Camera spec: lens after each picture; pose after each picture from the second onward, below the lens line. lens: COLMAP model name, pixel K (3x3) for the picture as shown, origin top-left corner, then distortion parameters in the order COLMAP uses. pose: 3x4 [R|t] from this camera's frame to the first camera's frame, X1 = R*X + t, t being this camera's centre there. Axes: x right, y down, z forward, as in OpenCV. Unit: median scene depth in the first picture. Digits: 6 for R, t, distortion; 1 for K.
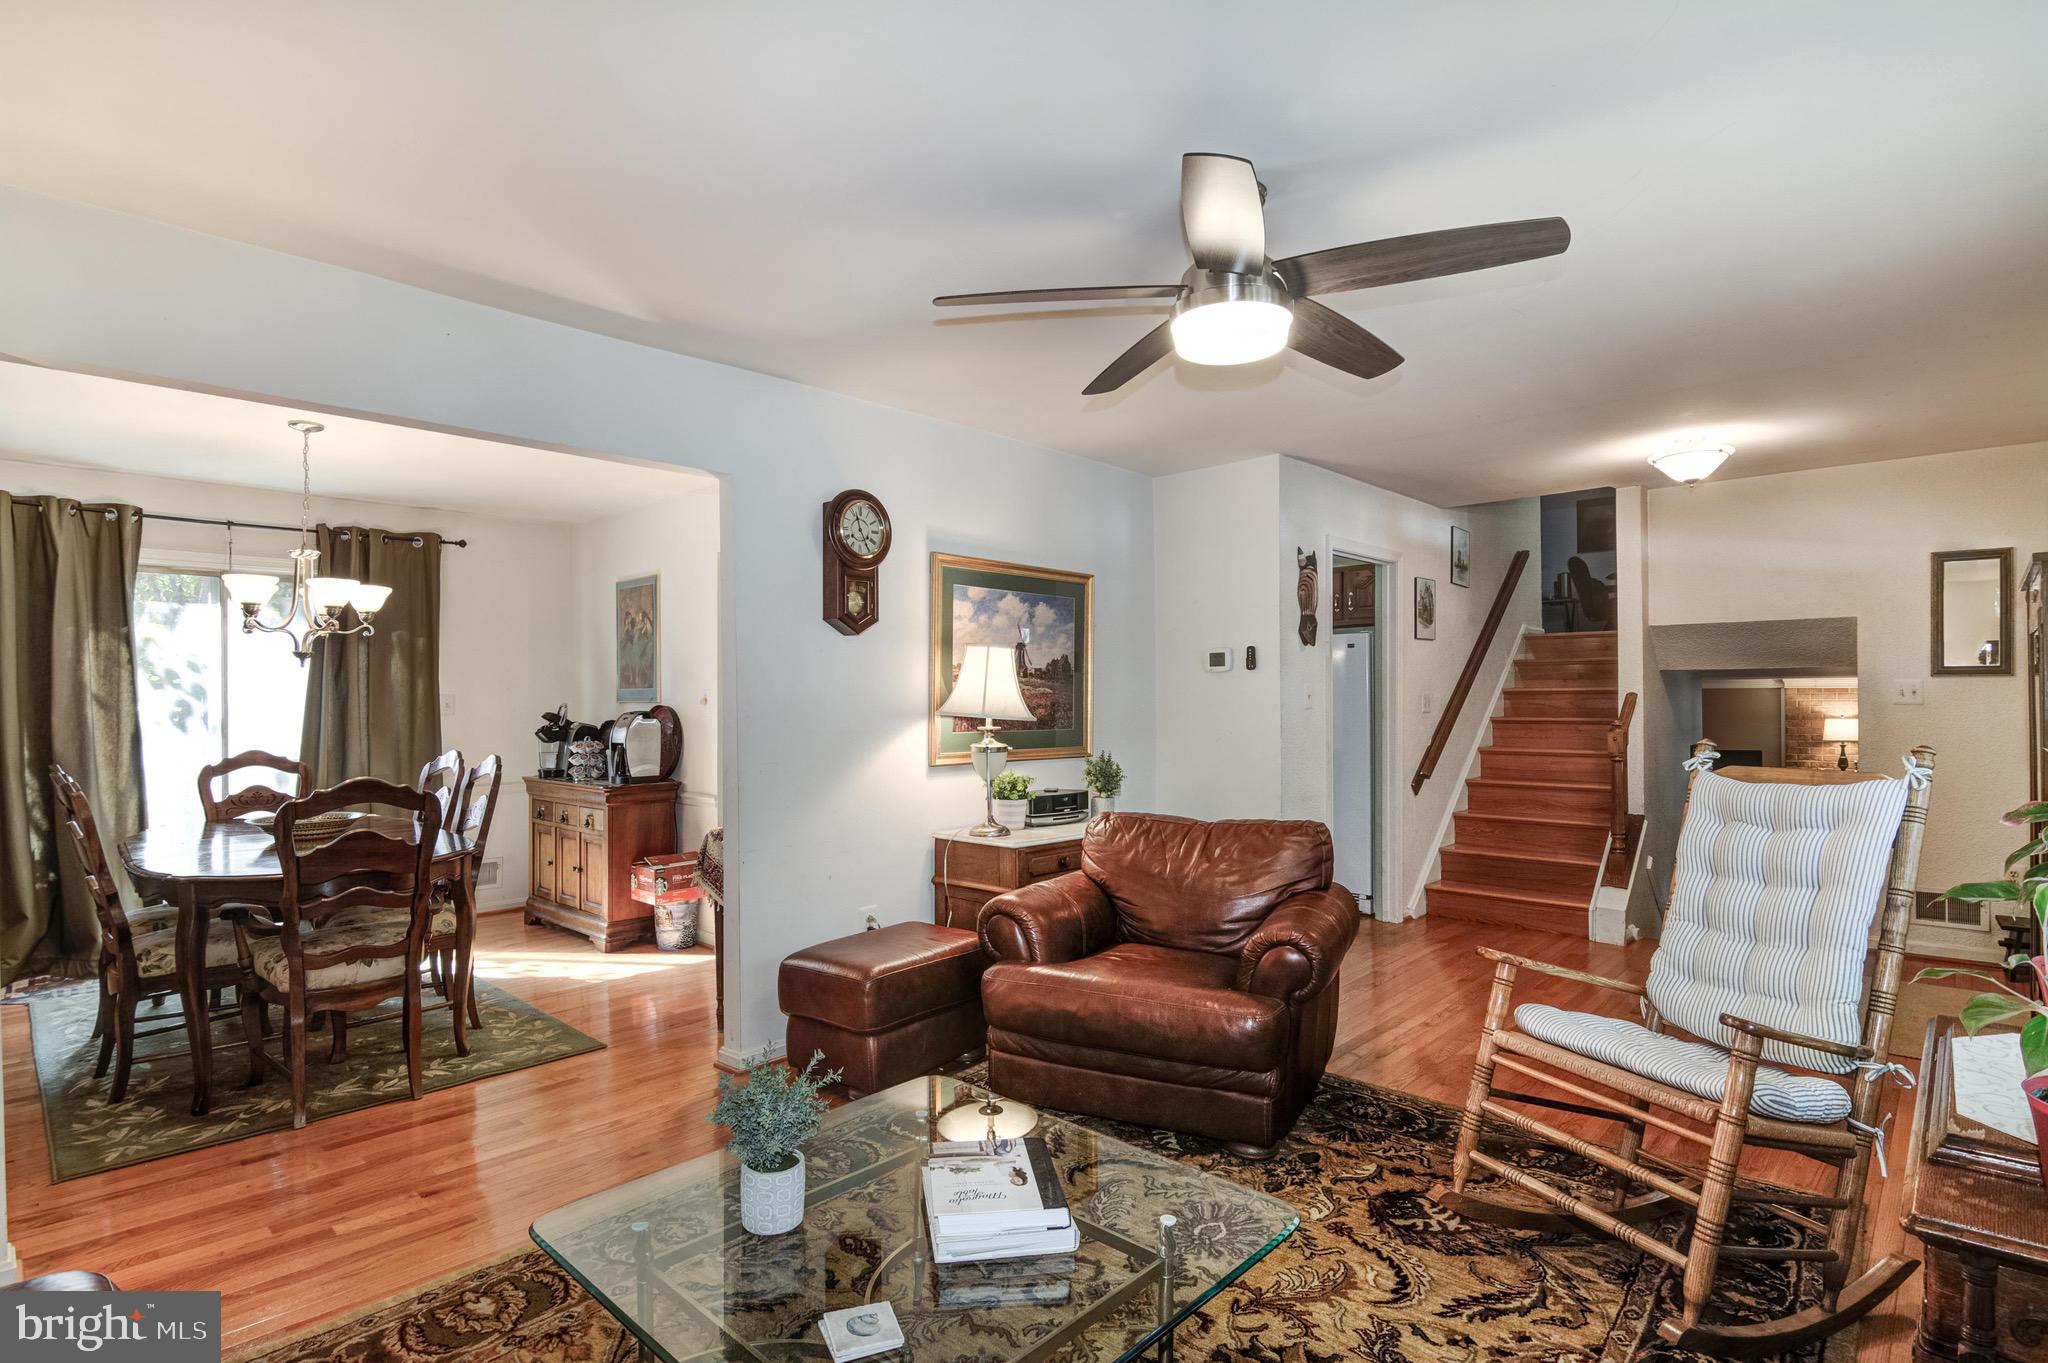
lens RADIAL K [[997.5, 0, 999.9], [0, 997.5, 667.1], [0, 0, 1]] dist [-0.013281, -0.000639]
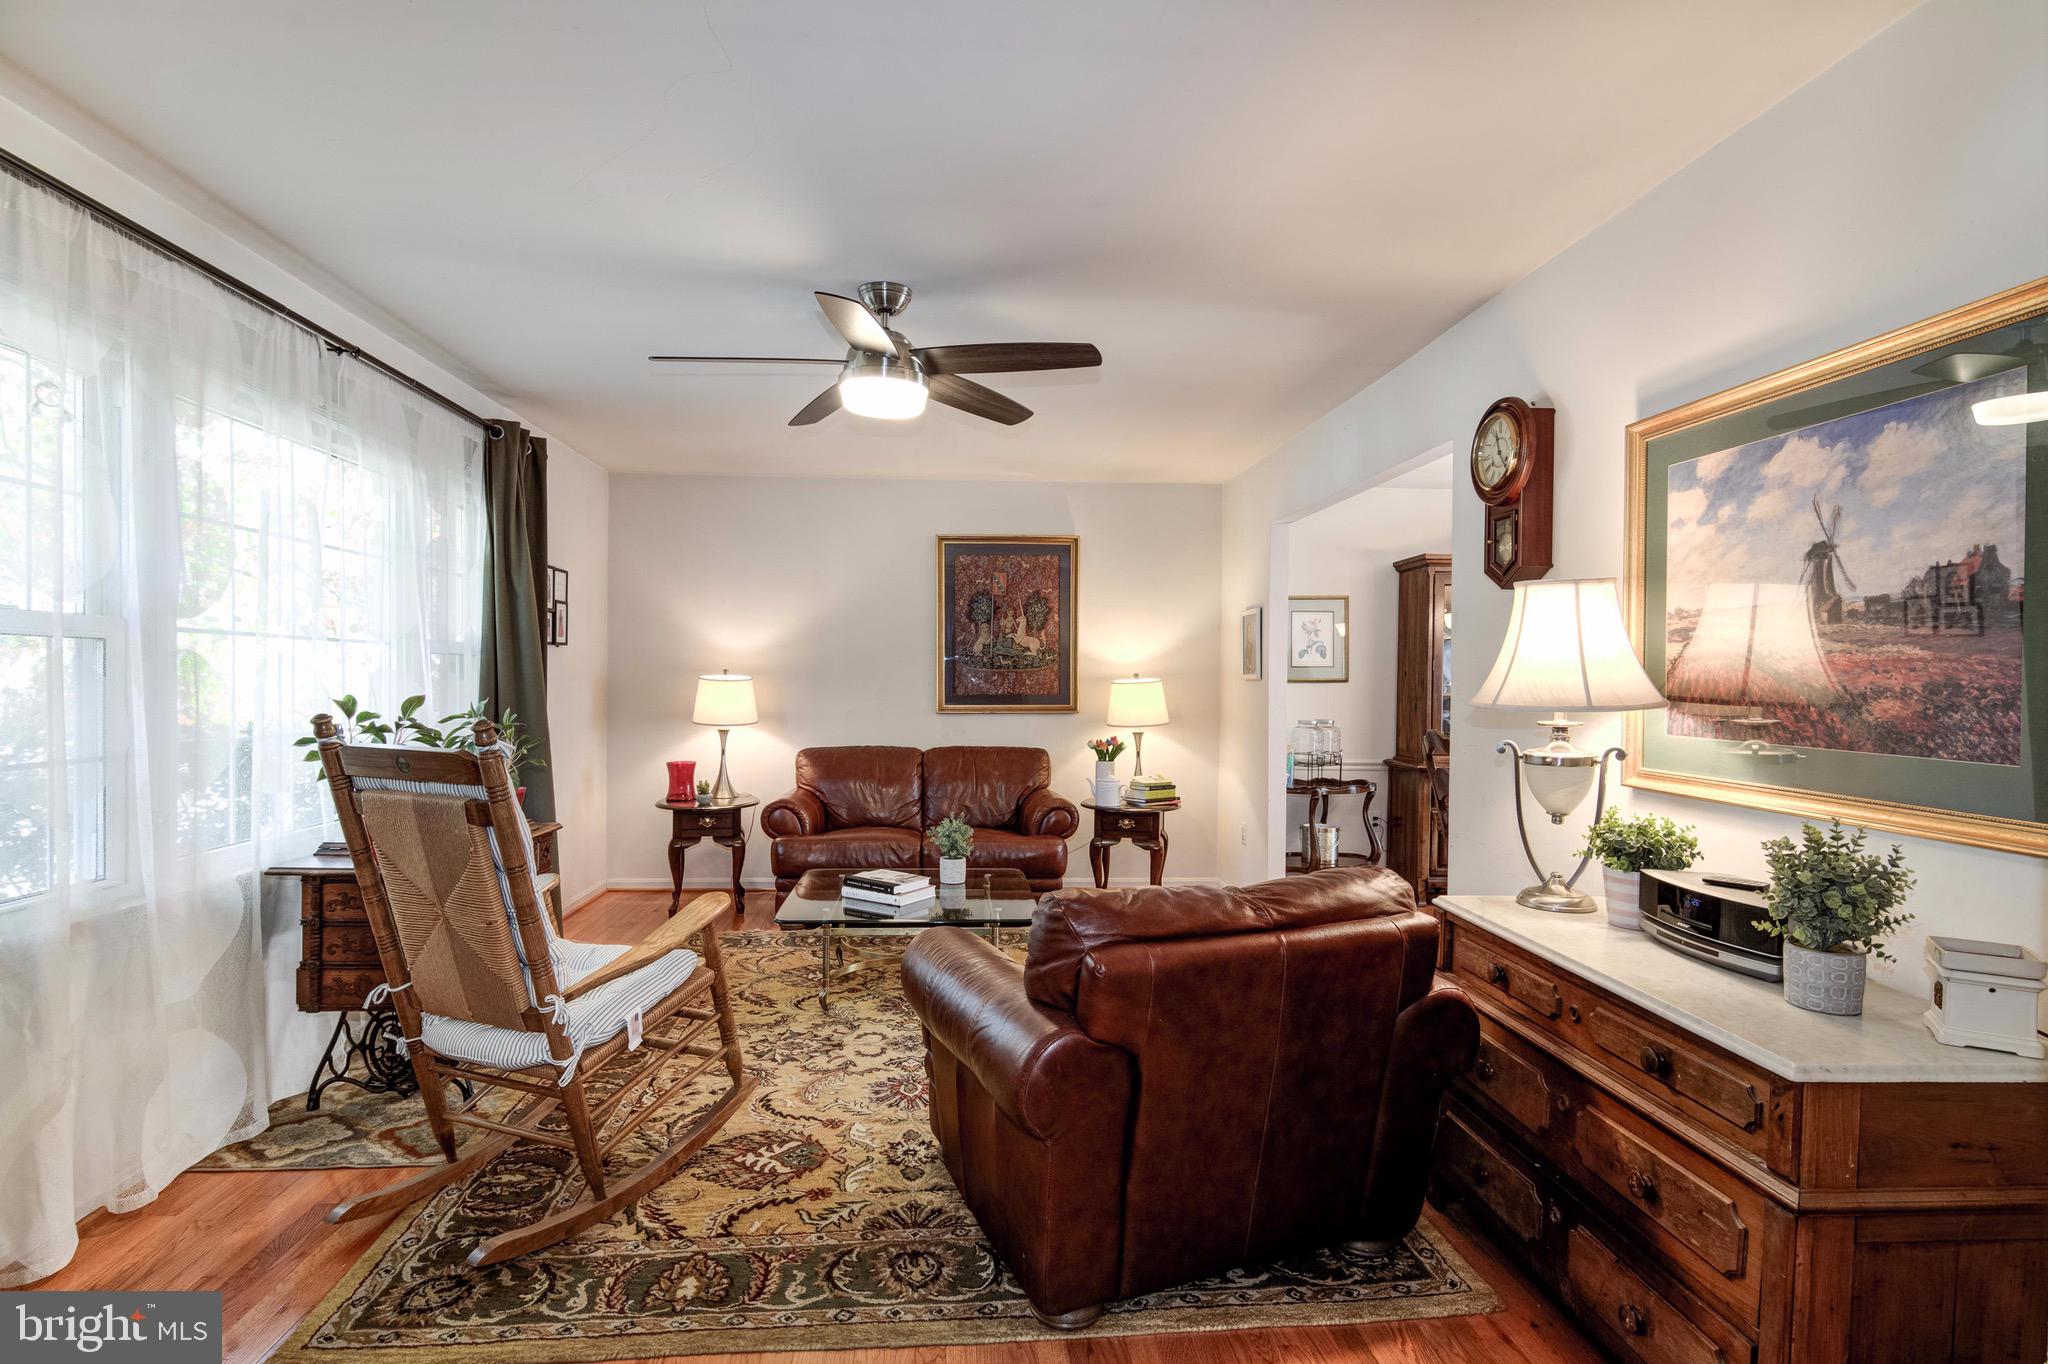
lens RADIAL K [[997.5, 0, 999.9], [0, 997.5, 667.6], [0, 0, 1]] dist [-0.013281, -0.000639]
pose [[-0.667266, -0.010793, -0.744741, 0.607858], [0.014600, 0.999513, -0.027566, 0.038380], [0.744677, -0.029267, -0.666784, 1.085808]]
